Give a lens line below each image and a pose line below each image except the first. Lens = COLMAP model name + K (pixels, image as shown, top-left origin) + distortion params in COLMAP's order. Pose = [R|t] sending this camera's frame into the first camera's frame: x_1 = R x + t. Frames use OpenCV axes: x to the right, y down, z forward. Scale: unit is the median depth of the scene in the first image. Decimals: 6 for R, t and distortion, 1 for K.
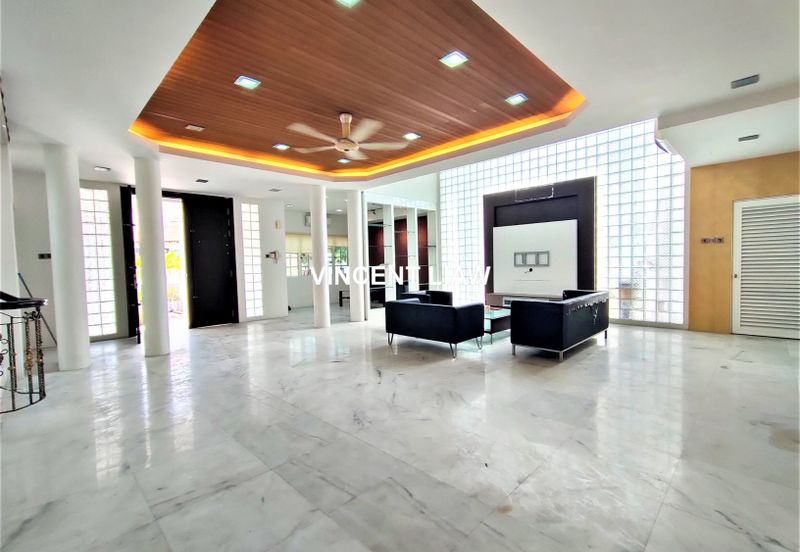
lens RADIAL K [[366.1, 0, 405.3], [0, 366.1, 276.4], [0, 0, 1]] dist [-0.001813, -0.000158]
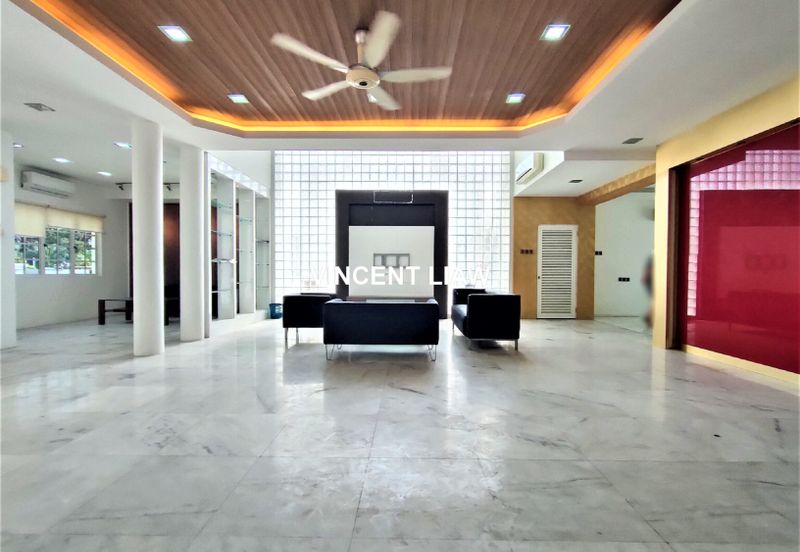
lens RADIAL K [[364.2, 0, 401.7], [0, 364.2, 280.4], [0, 0, 1]] dist [0.001885, -0.000868]
pose [[0.720905, 0.013111, 0.692910, -0.359577], [0.002207, 0.999773, -0.021214, 0.030283], [-0.693031, 0.016822, 0.720712, 0.274095]]
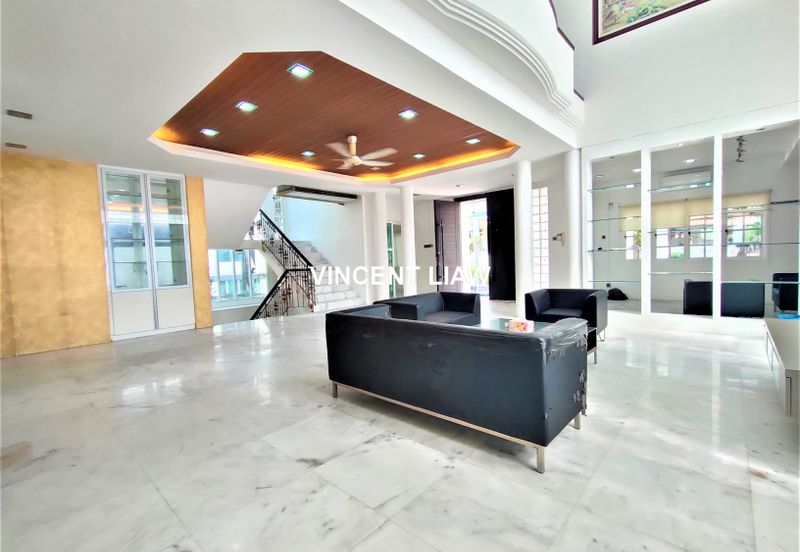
lens RADIAL K [[366.1, 0, 405.5], [0, 366.1, 275.9], [0, 0, 1]] dist [-0.001813, -0.000158]
pose [[0.064158, 0.072780, -0.995282, 0.697827], [-0.000238, 0.997338, 0.072916, -0.034482], [0.997940, -0.004442, 0.064004, 0.675340]]
